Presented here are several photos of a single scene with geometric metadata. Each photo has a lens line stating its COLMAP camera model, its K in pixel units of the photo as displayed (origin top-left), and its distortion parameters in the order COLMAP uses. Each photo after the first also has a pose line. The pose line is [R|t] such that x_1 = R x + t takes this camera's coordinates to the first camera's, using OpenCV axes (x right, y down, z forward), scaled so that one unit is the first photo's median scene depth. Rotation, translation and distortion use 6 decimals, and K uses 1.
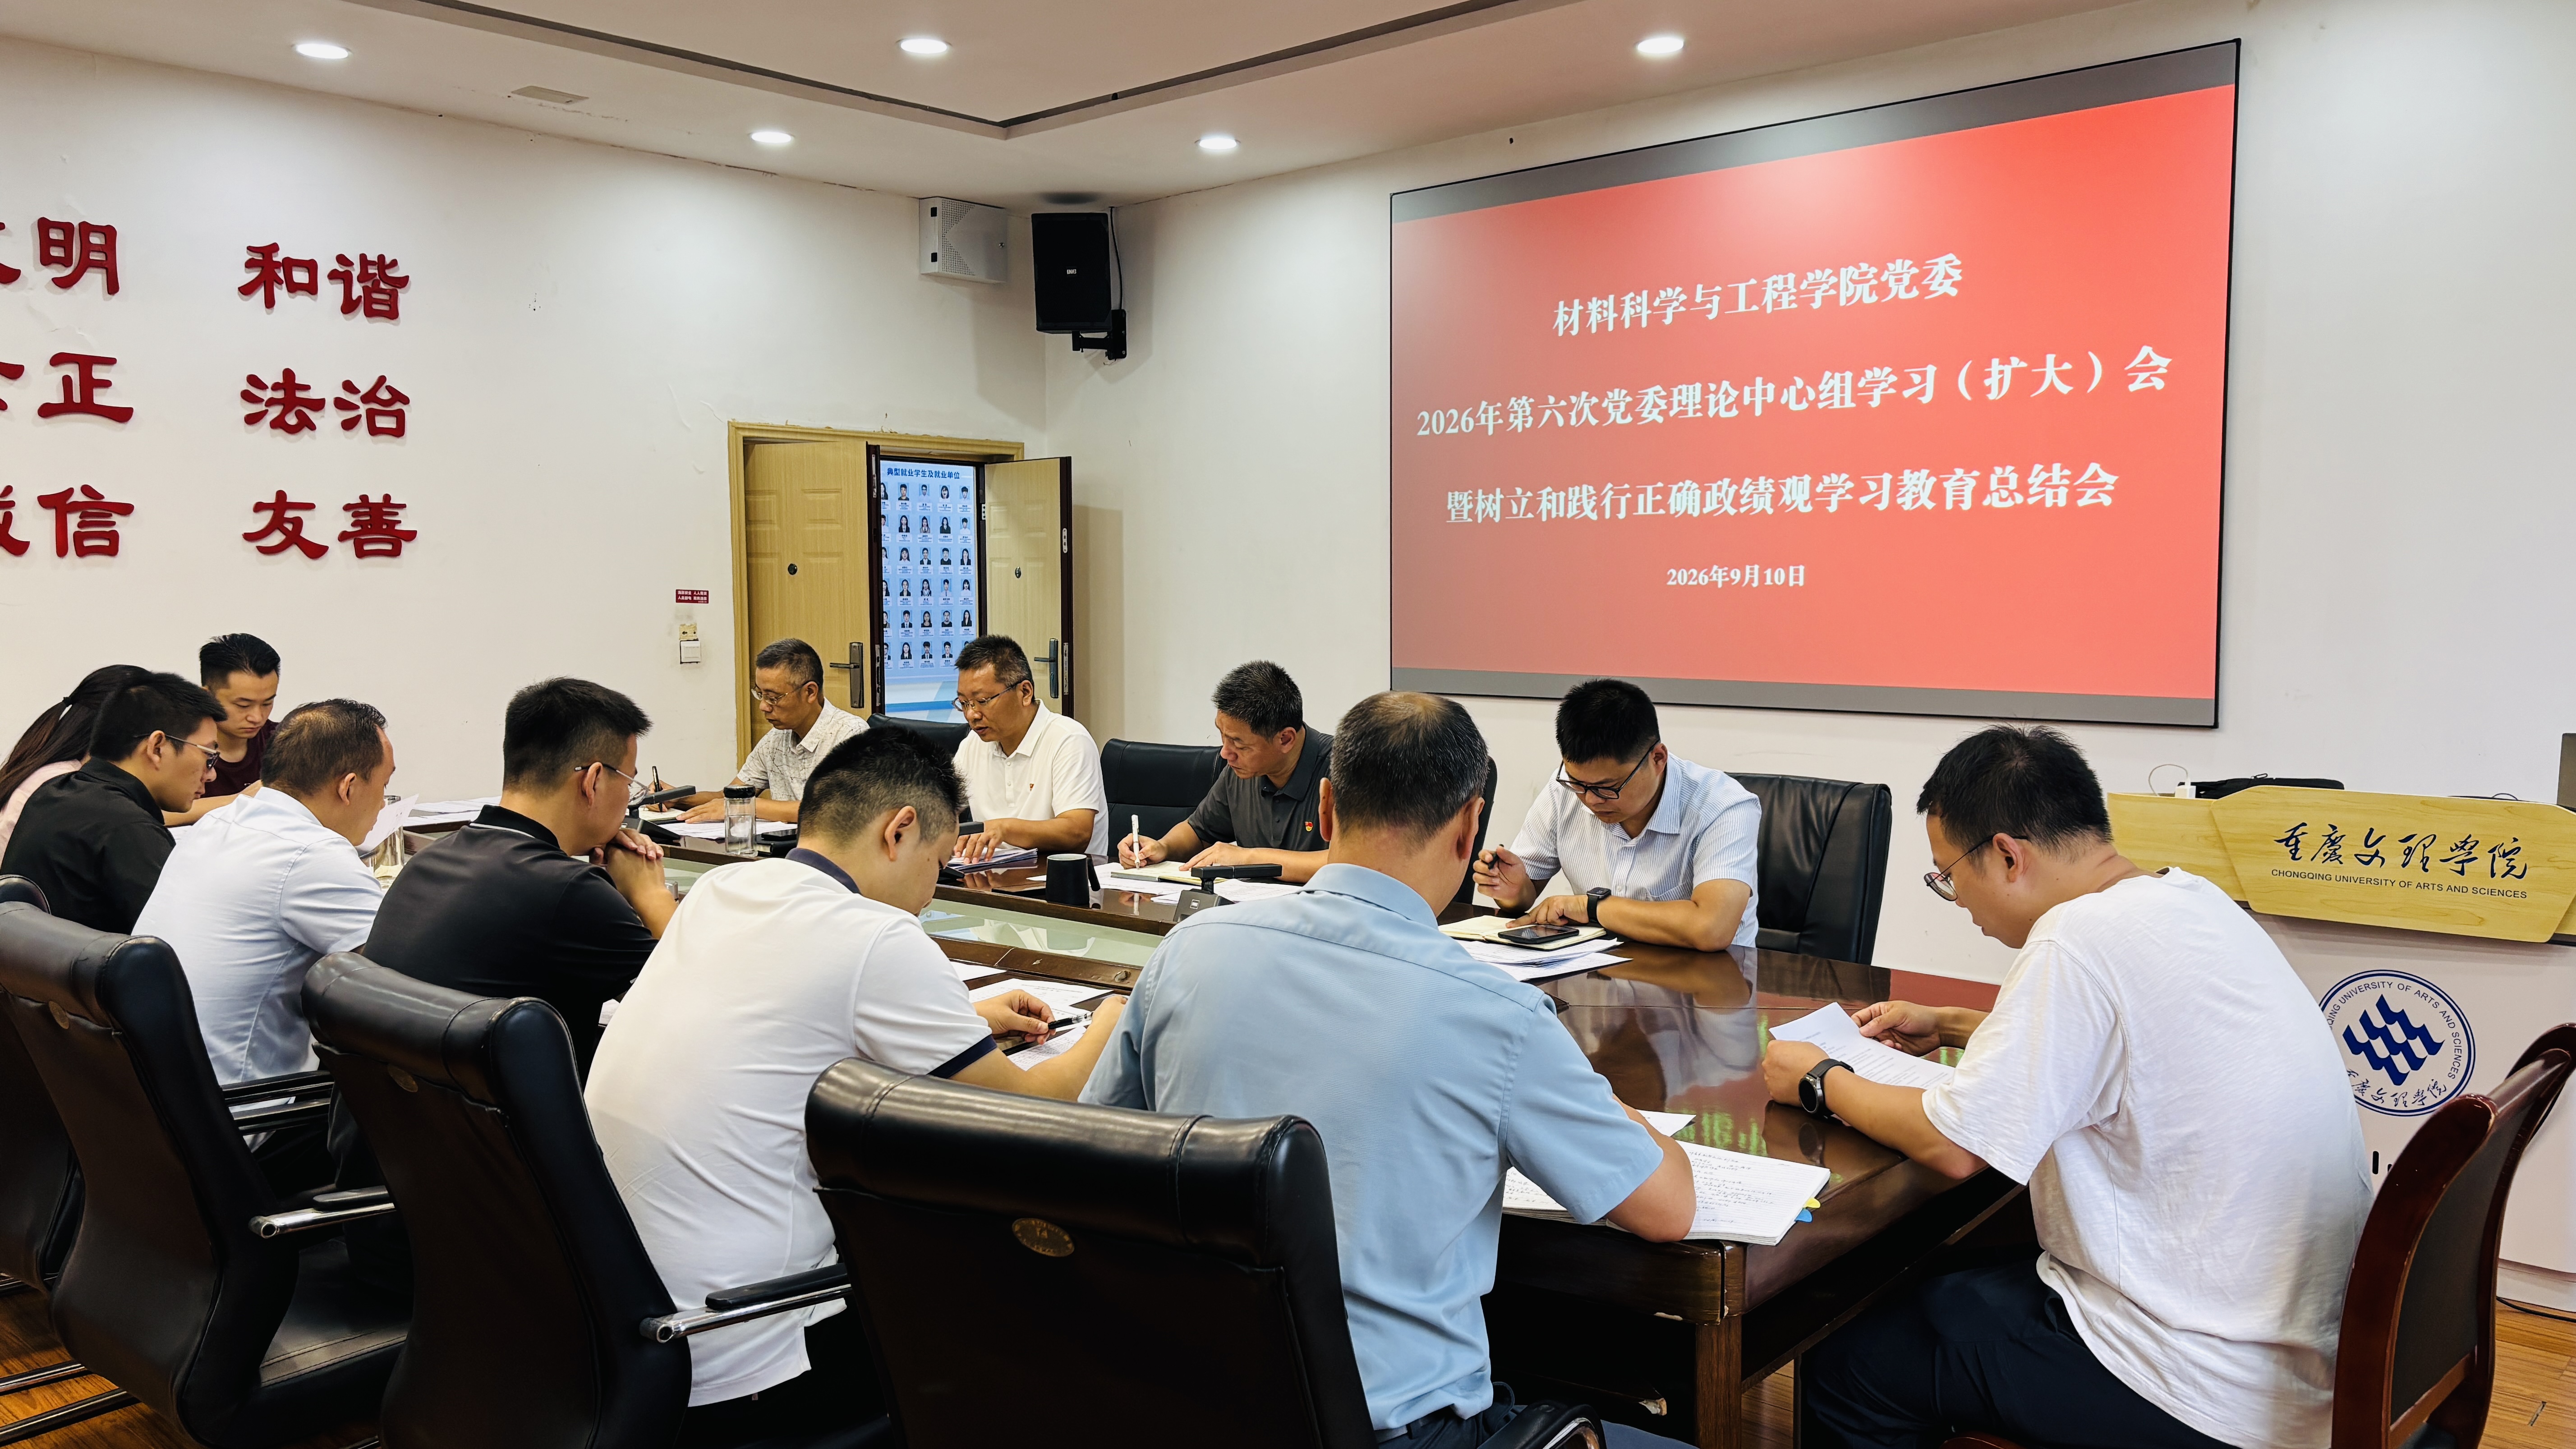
lens RADIAL K [[1933.0, 0, 1298.5], [0, 1933.0, 730.8], [0, 0, 1]] dist [0.043712, -0.048946]
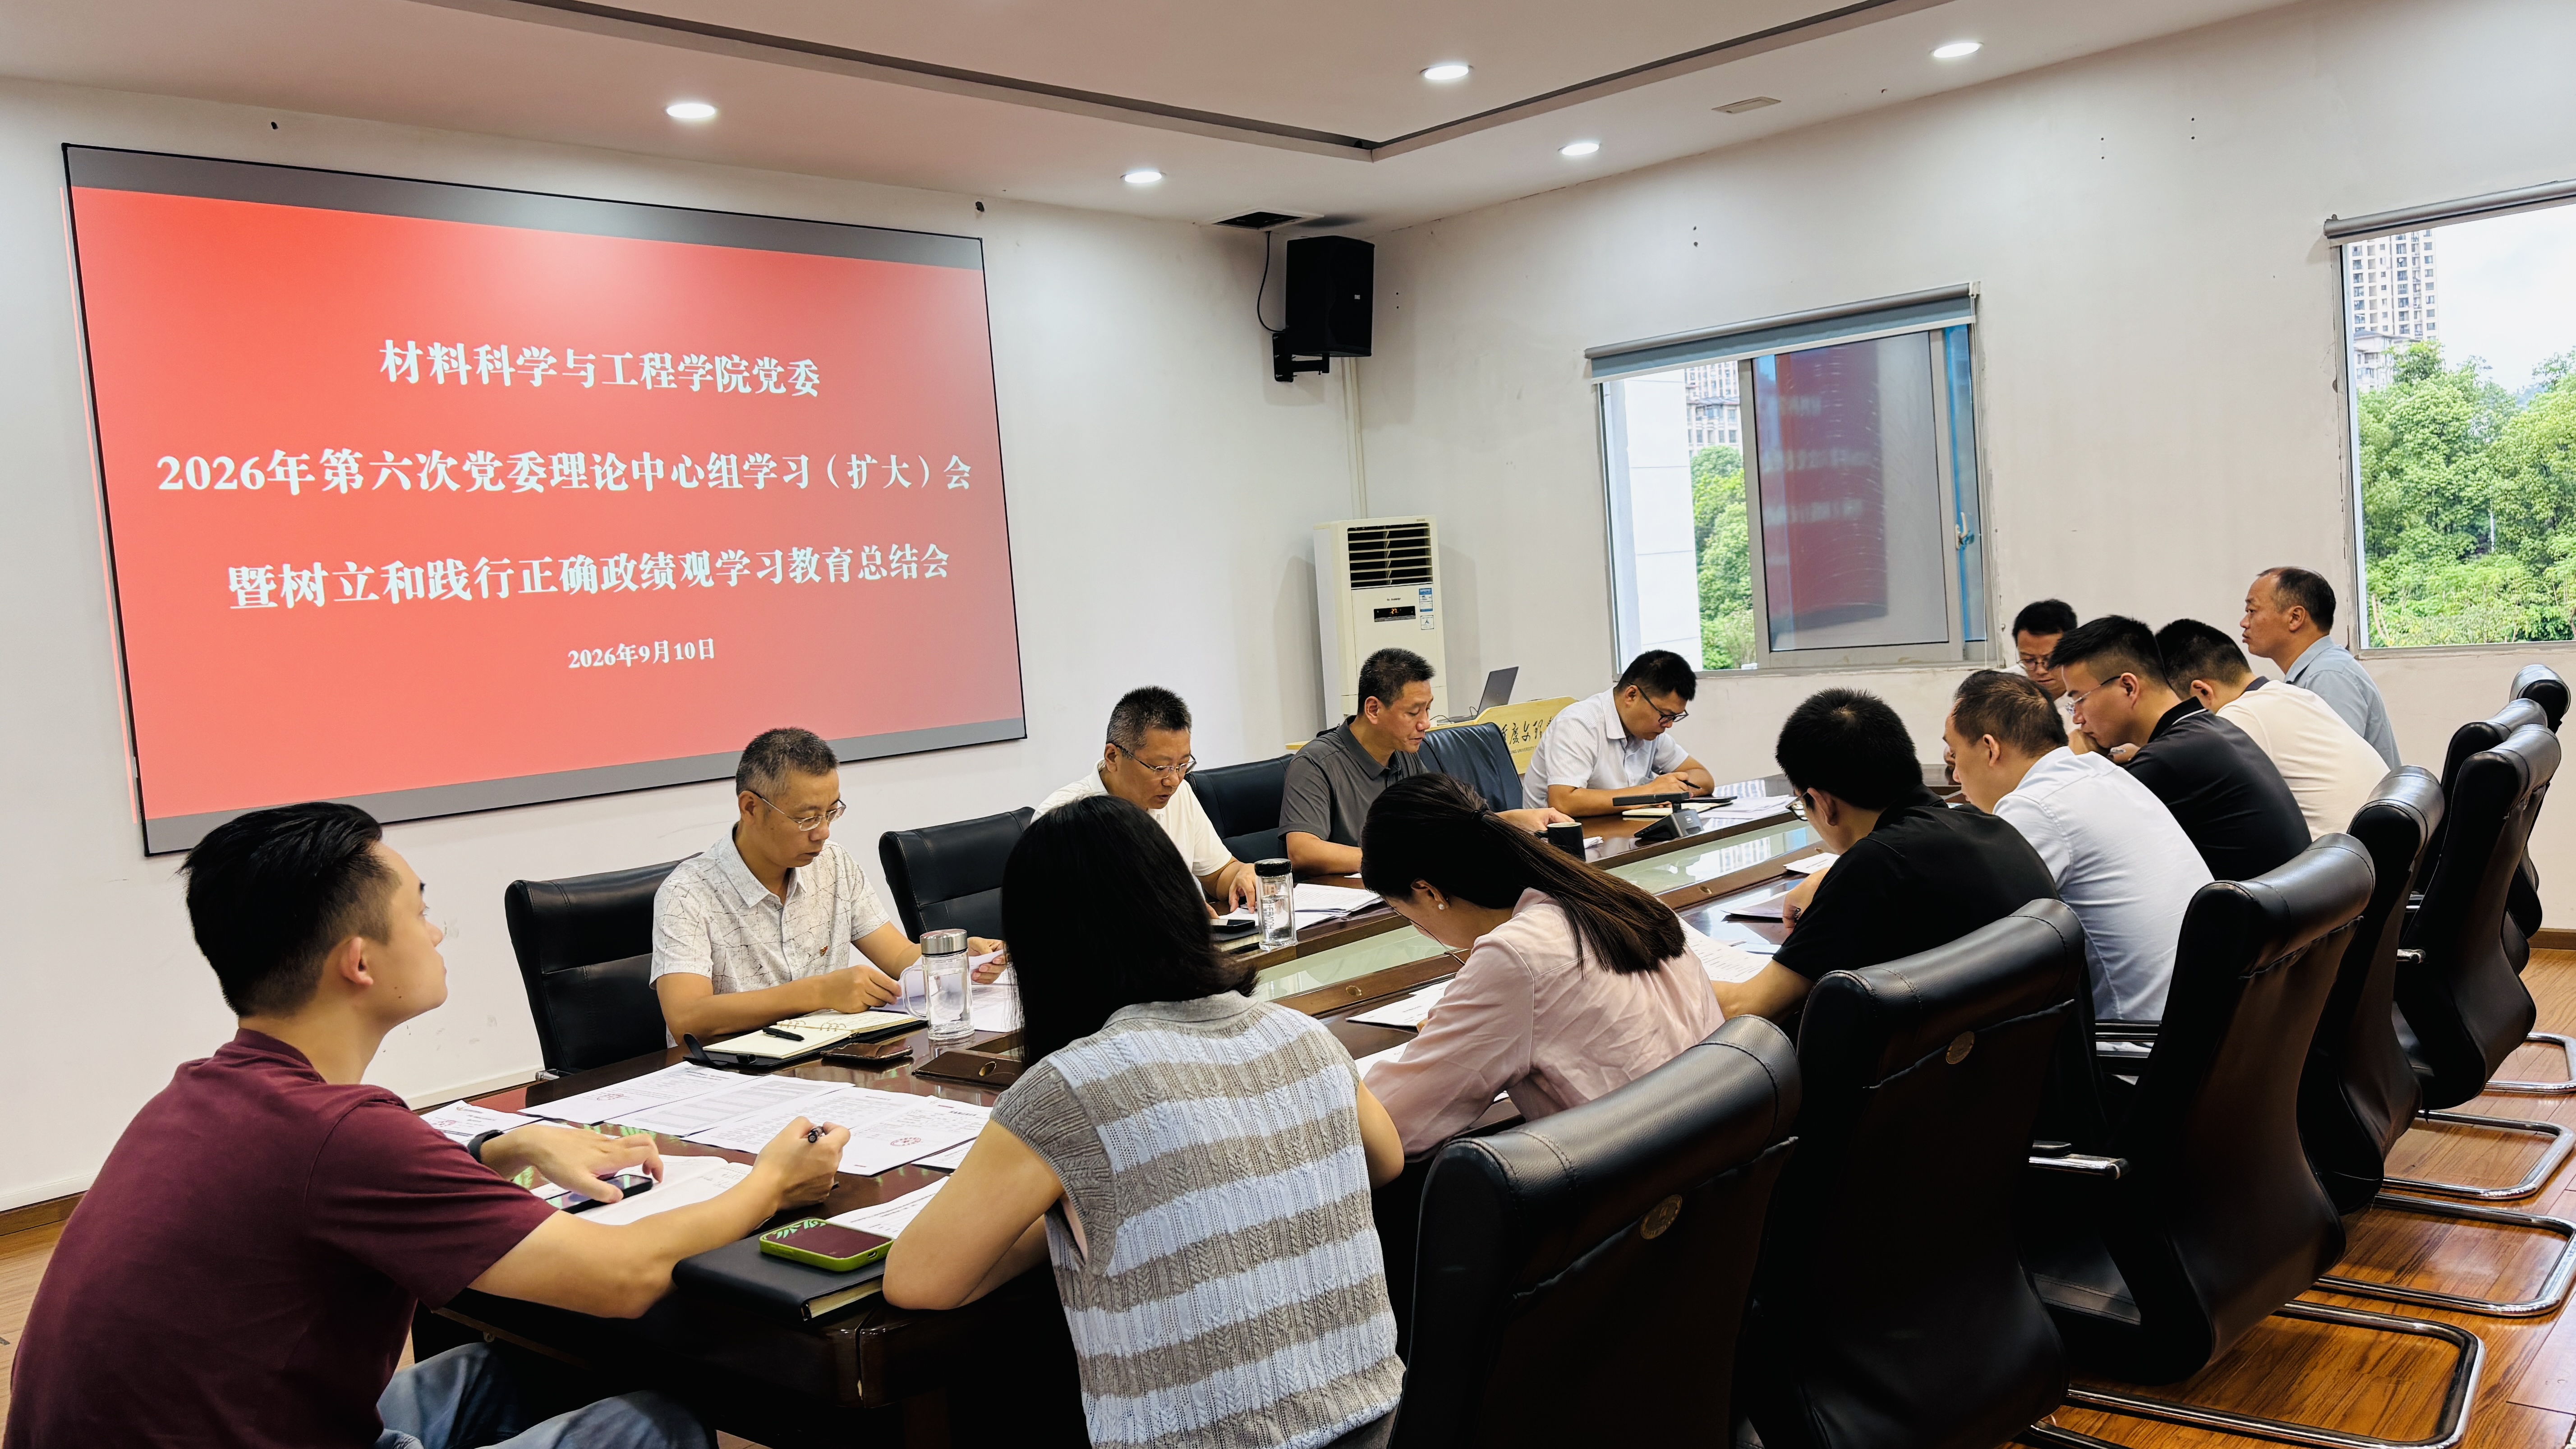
lens RADIAL K [[1933.0, 0, 1306.4], [0, 1933.0, 713.0], [0, 0, 1]] dist [0.043712, -0.048946]
pose [[0.004729, -0.052343, 0.998618, -0.736668], [0.153850, 0.986778, 0.050994, -0.048885], [-0.988083, 0.153396, 0.012719, 0.659899]]
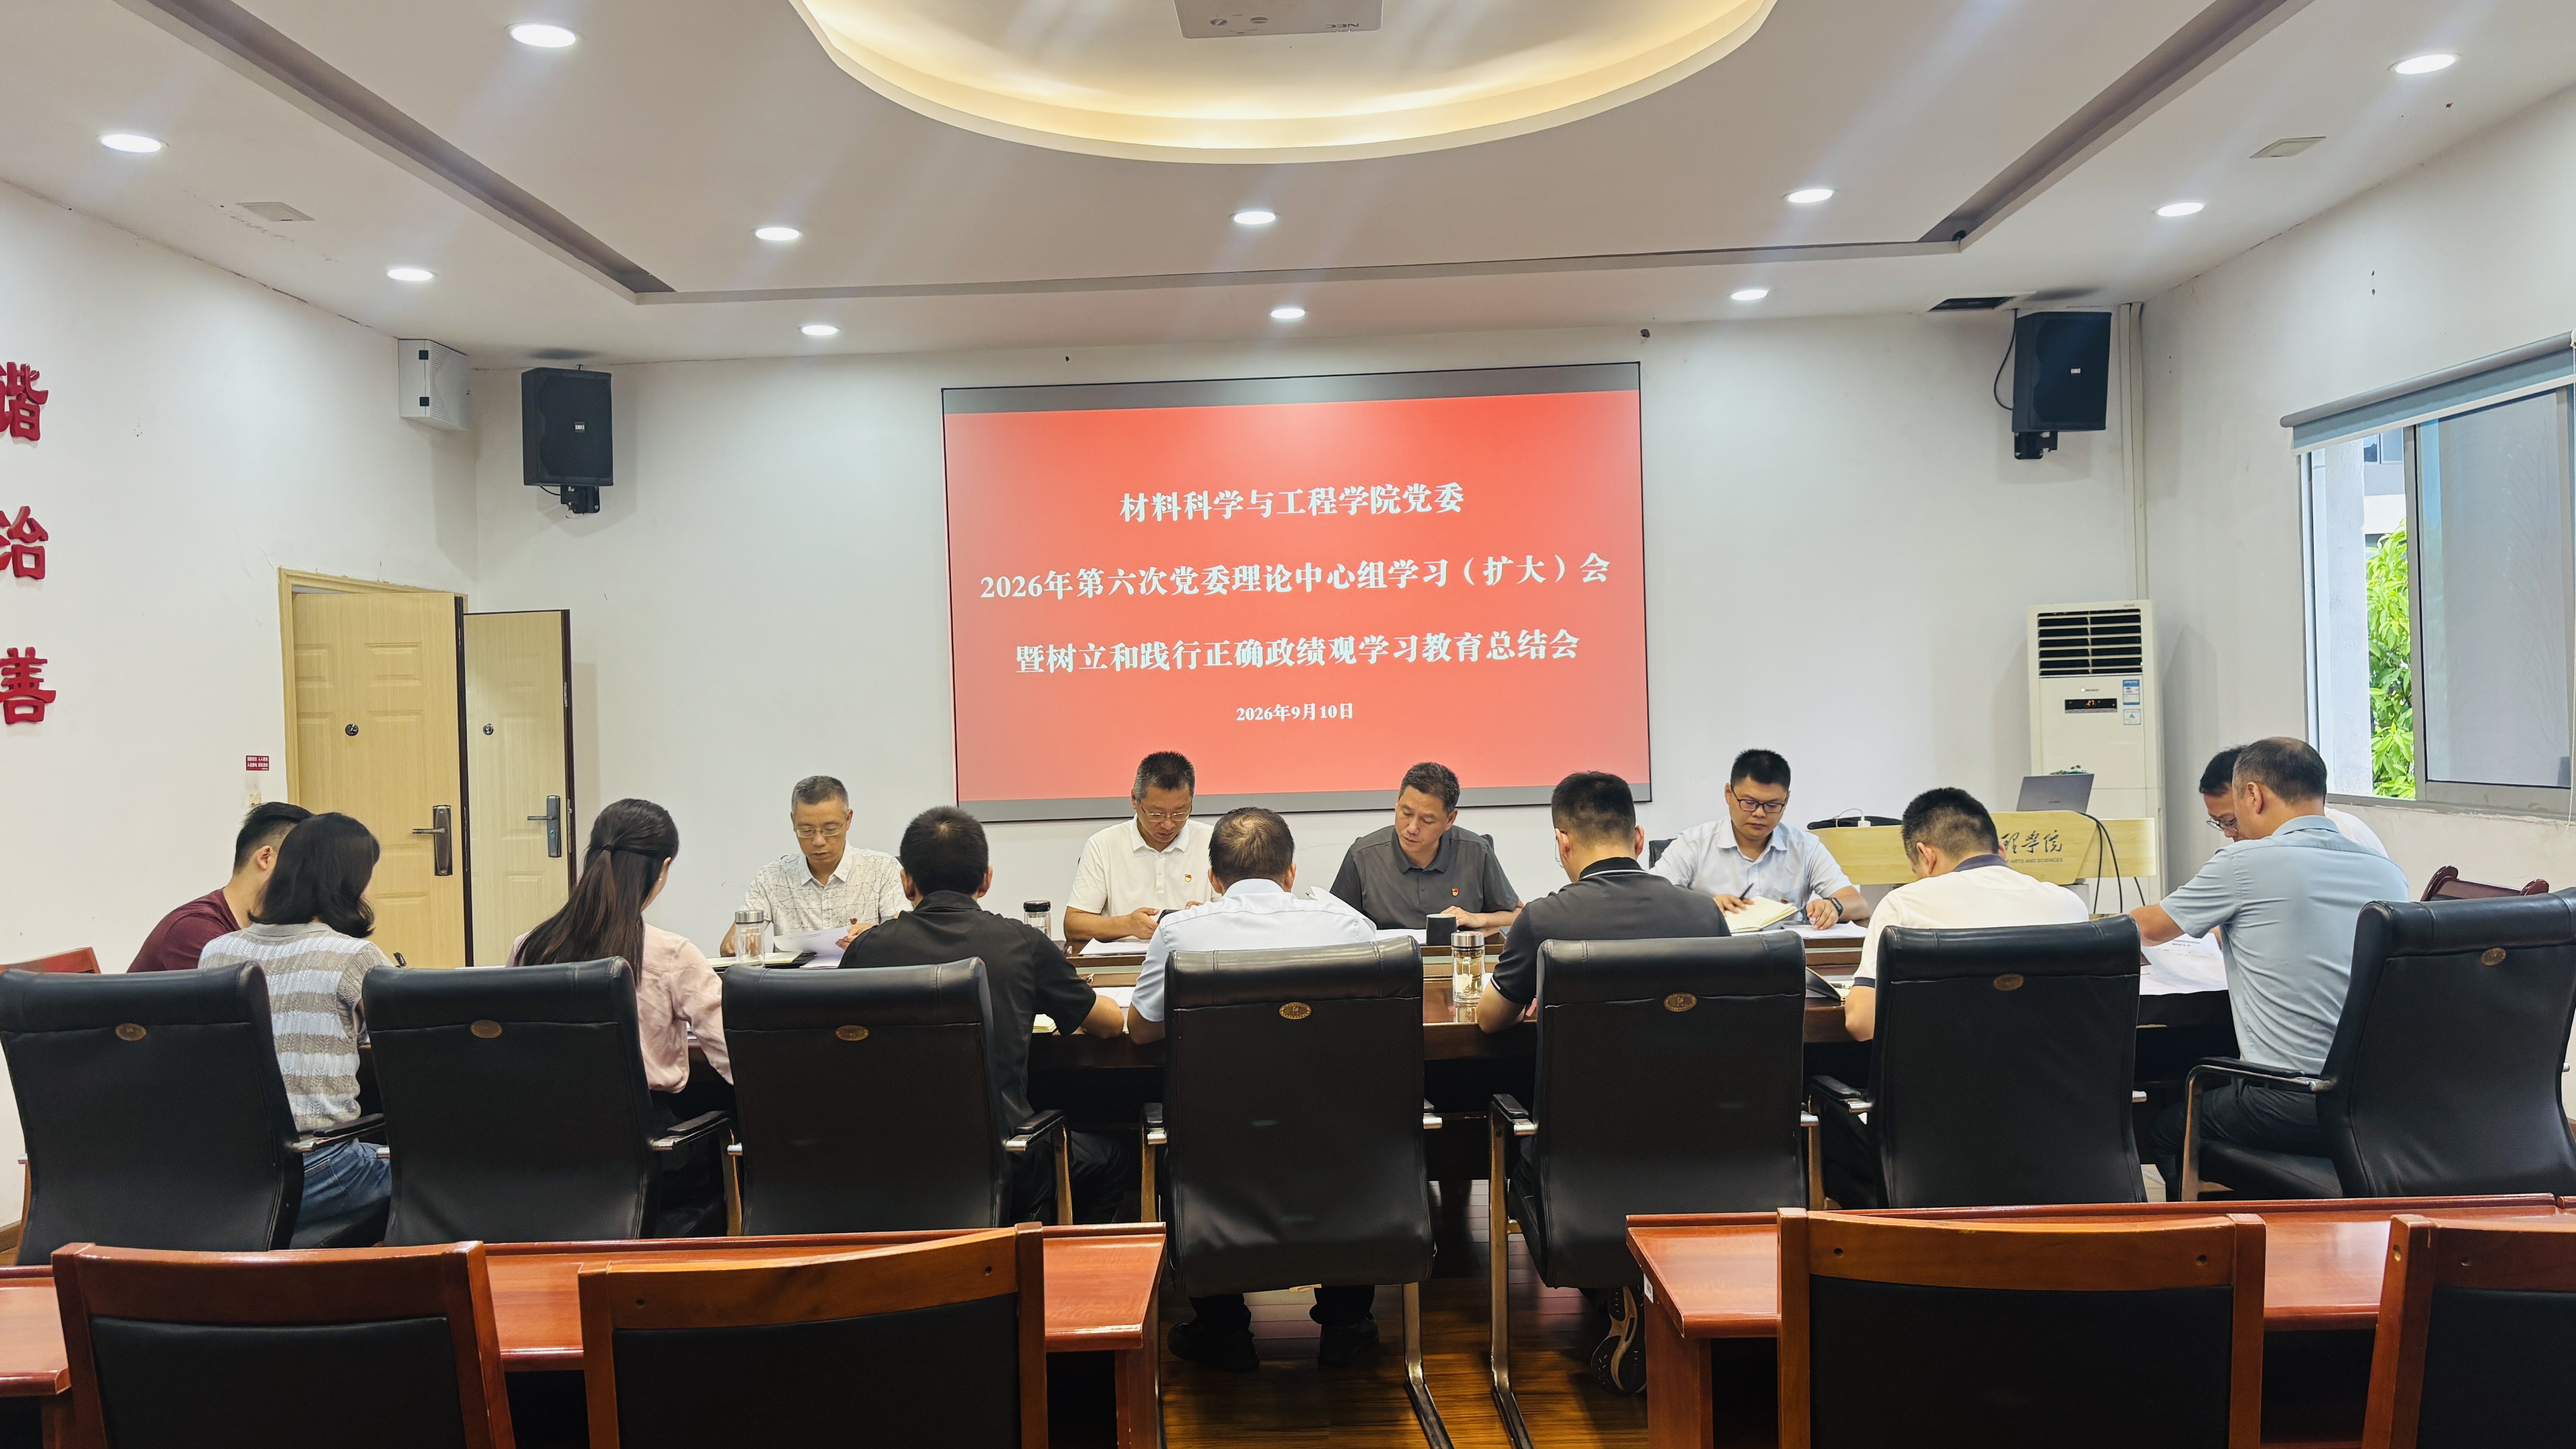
lens RADIAL K [[1933.0, 0, 1276.8], [0, 1933.0, 719.9], [0, 0, 1]] dist [0.043712, -0.048946]
pose [[0.756927, -0.021716, 0.653139, -0.625436], [0.078392, 0.995248, -0.057758, -0.000976], [-0.648781, 0.094920, 0.755032, 0.029873]]
